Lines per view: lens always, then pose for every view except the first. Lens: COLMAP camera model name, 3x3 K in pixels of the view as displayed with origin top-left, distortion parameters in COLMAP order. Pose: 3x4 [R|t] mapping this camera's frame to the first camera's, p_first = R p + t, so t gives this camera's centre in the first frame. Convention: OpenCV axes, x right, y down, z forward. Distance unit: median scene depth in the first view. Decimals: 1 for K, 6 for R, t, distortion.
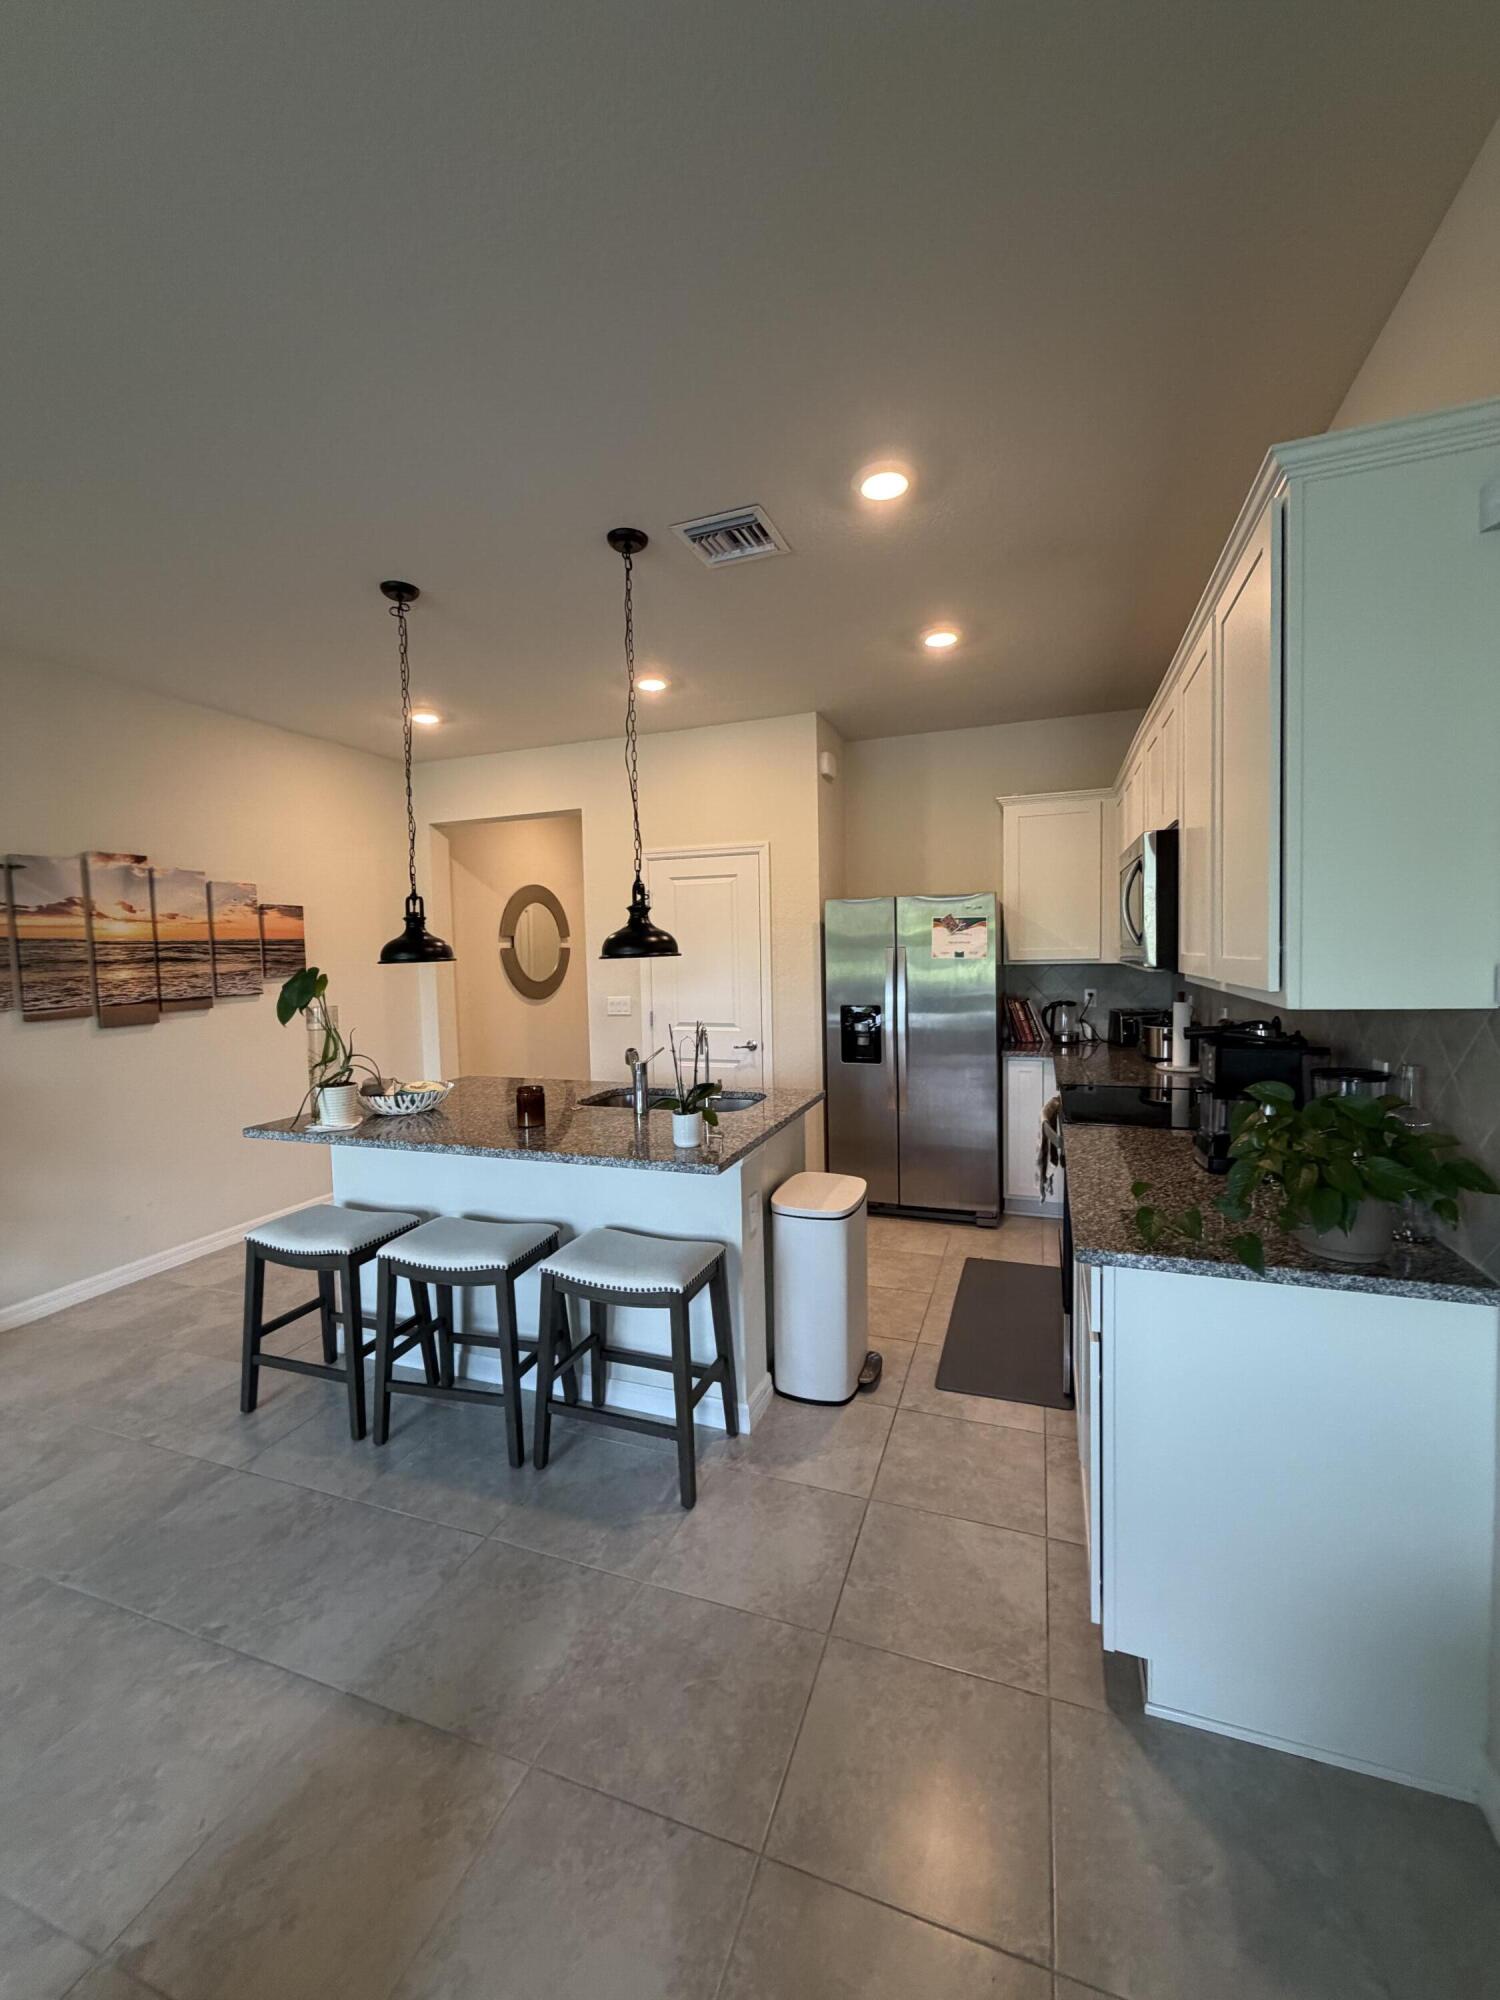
lens RADIAL K [[802.7, 0, 750.0], [0, 802.7, 1000.0], [0, 0, 1]] dist [0.002247, 0.000654]
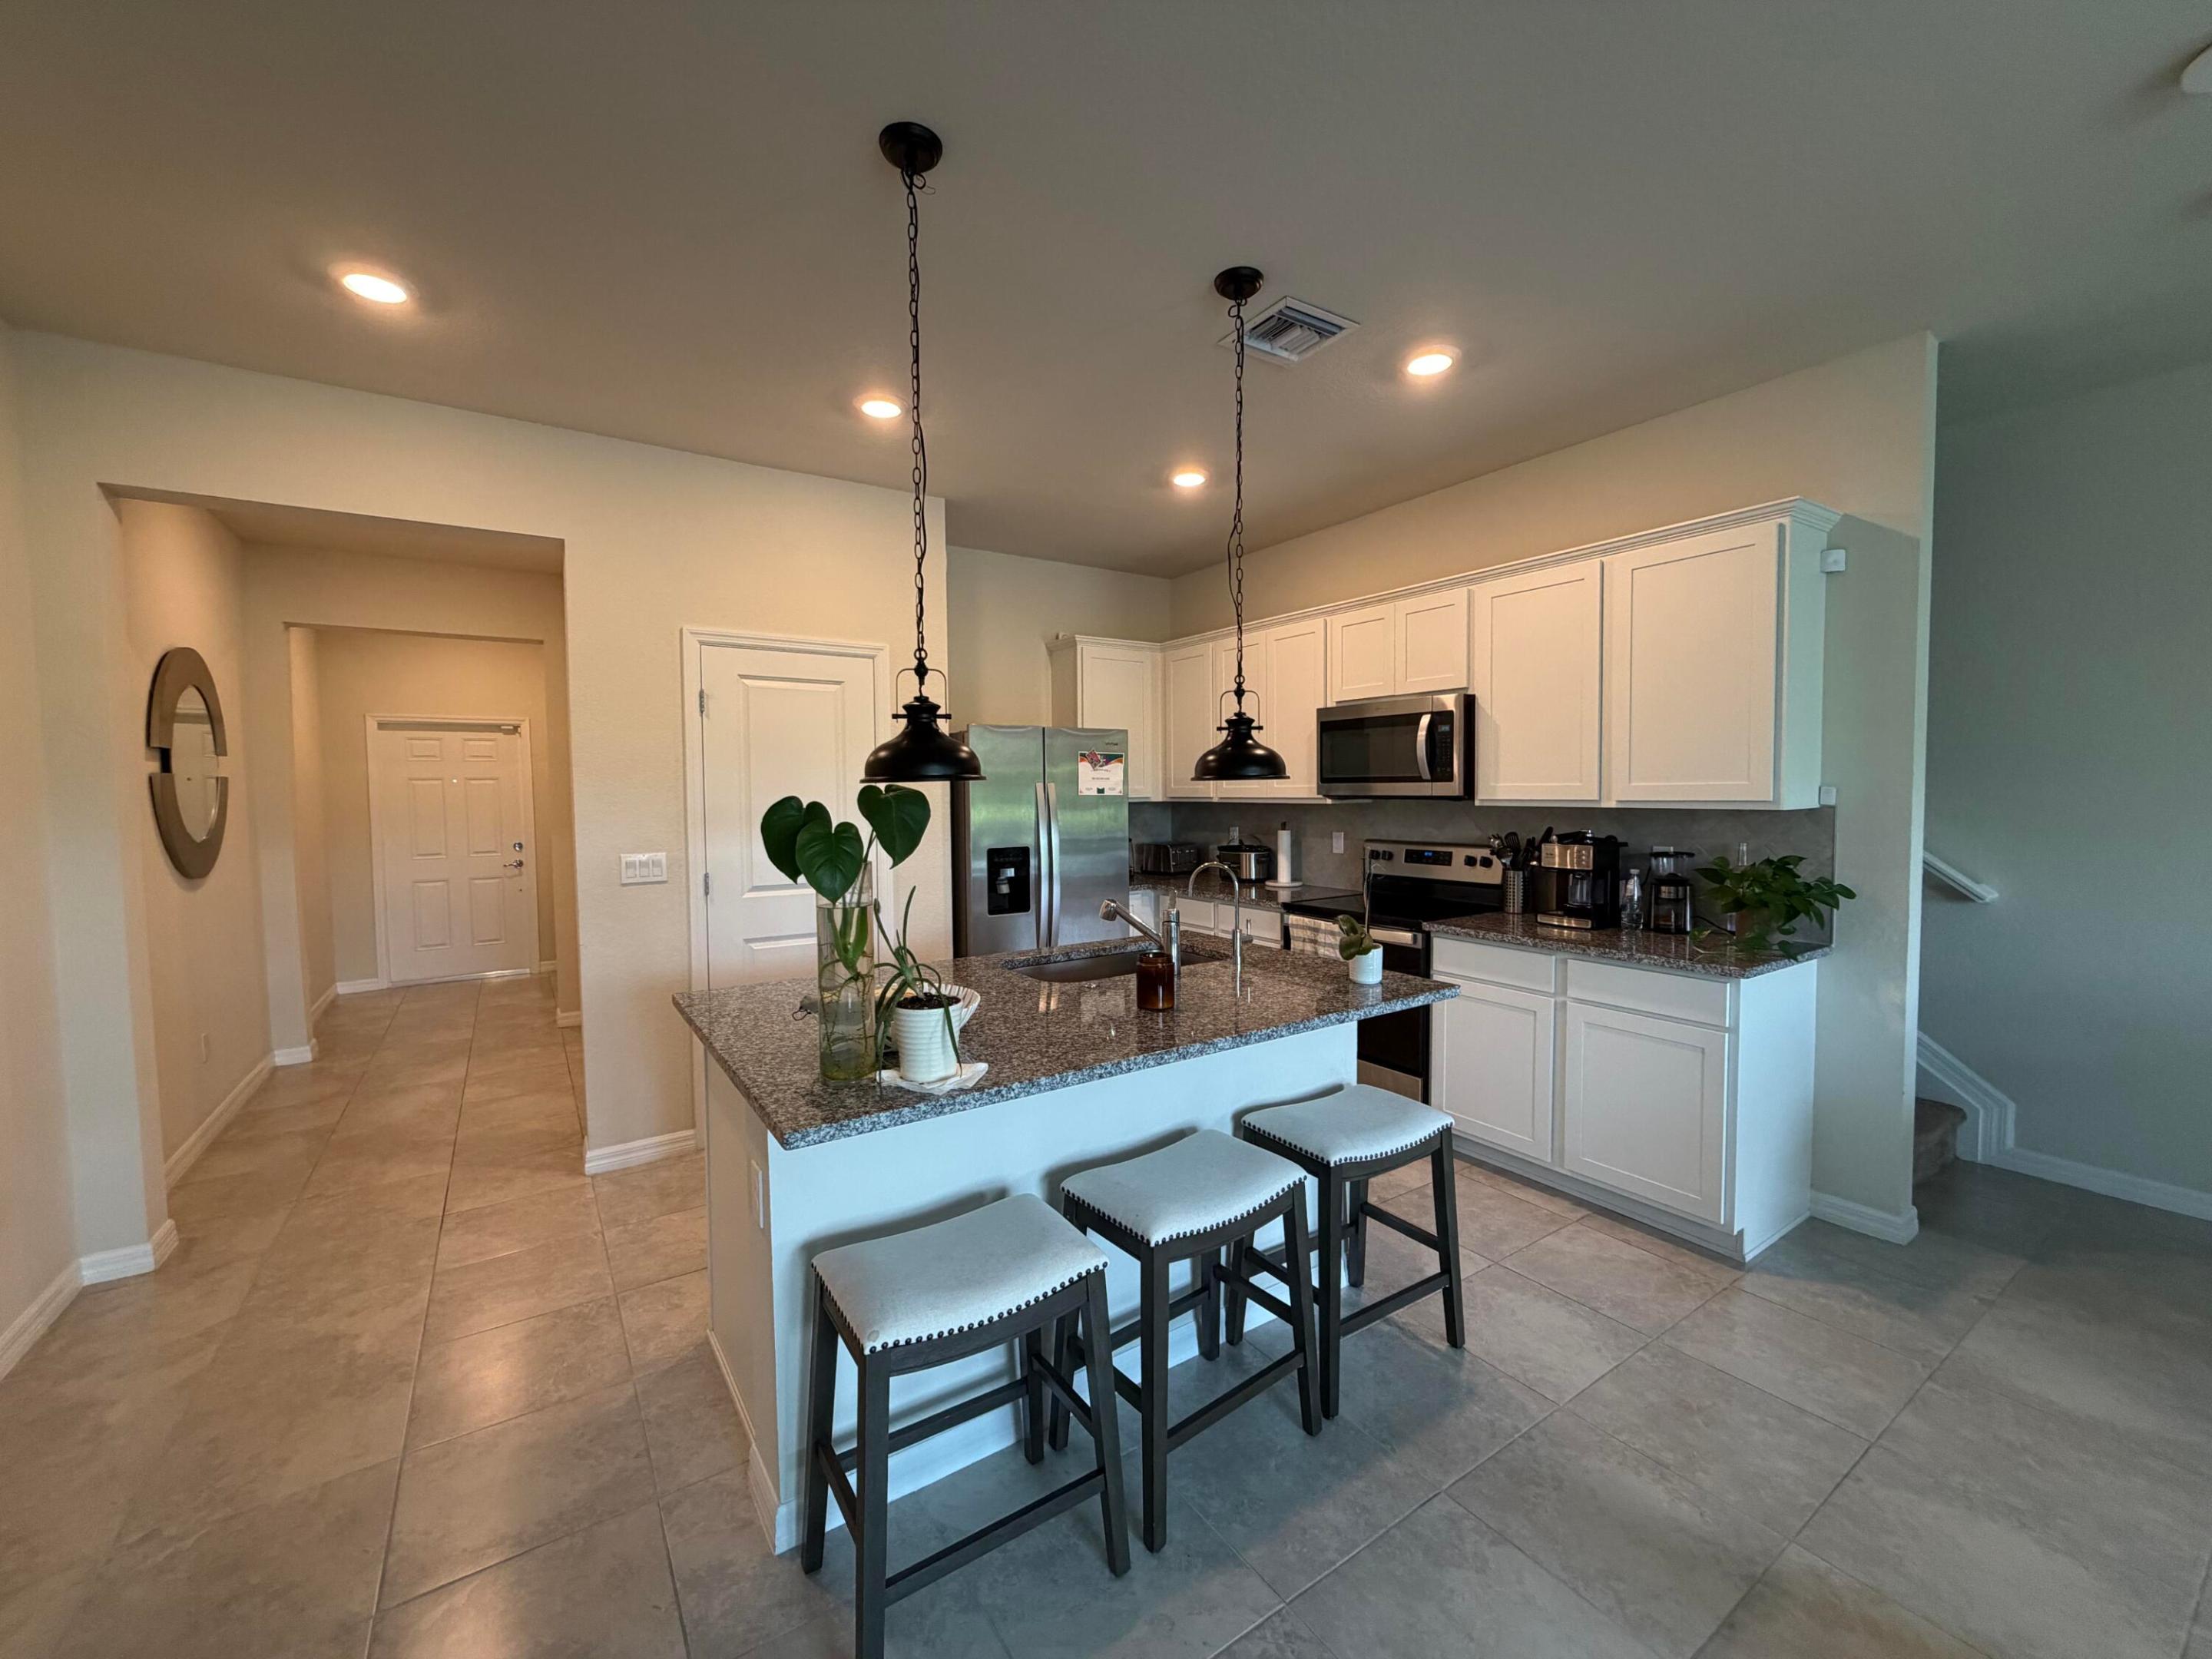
lens RADIAL K [[887.8, 0, 1101.1], [0, 887.8, 829.4], [0, 0, 1]] dist [0.002247, 0.000654]
pose [[0.588347, -0.019517, 0.808373, -0.973577], [0.046582, 0.998867, -0.009787, 0.000897], [-0.807266, 0.043414, 0.588589, 0.570339]]
